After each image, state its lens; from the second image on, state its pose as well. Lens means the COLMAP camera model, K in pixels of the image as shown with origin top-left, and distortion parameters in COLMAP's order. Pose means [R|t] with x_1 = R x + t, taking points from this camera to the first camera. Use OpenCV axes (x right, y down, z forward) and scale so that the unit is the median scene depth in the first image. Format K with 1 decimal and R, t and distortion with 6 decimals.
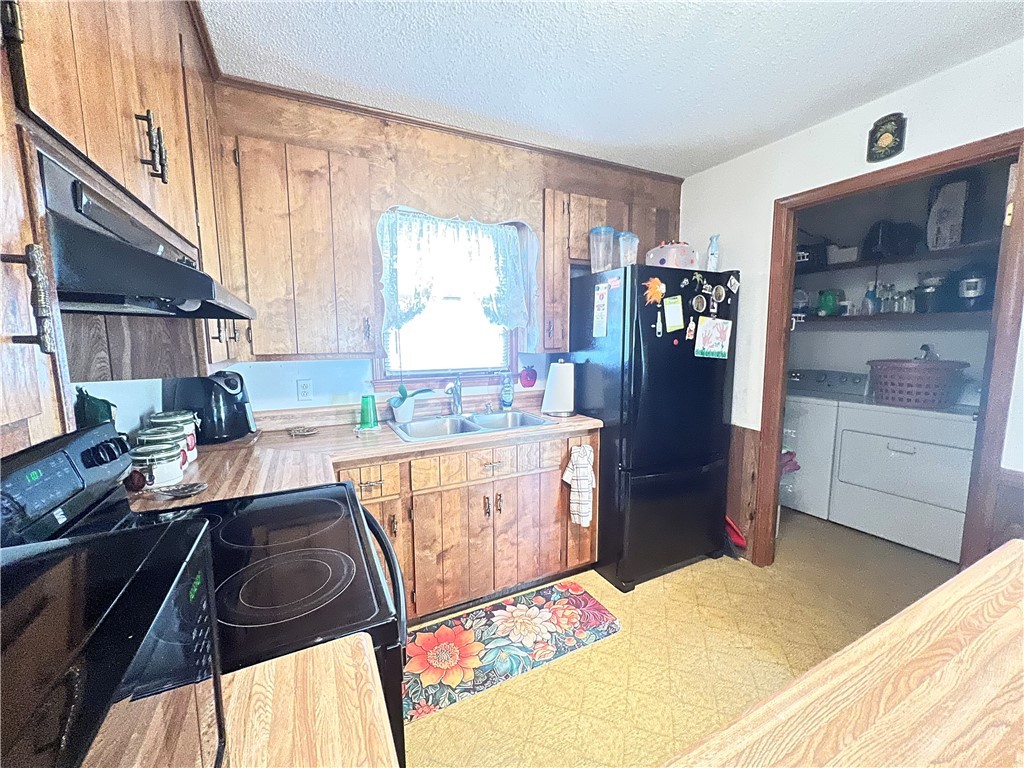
lens RADIAL K [[409.0, 0, 508.5], [0, 409.0, 385.1], [0, 0, 1]] dist [-0.005227, 0.000971]
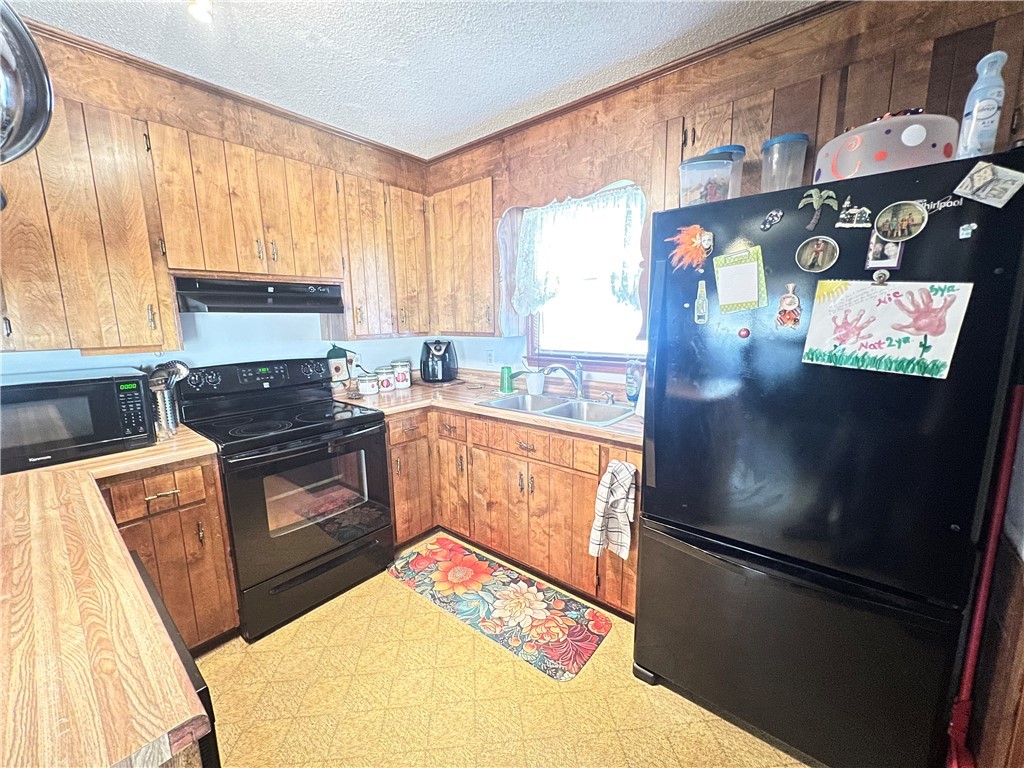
lens RADIAL K [[409.0, 0, 510.6], [0, 409.0, 384.3], [0, 0, 1]] dist [-0.005227, 0.000971]
pose [[0.405791, 0.149328, -0.901684, 0.835392], [-0.097905, 0.987988, 0.119561, -0.075390], [0.908707, 0.039762, 0.415537, 0.514508]]
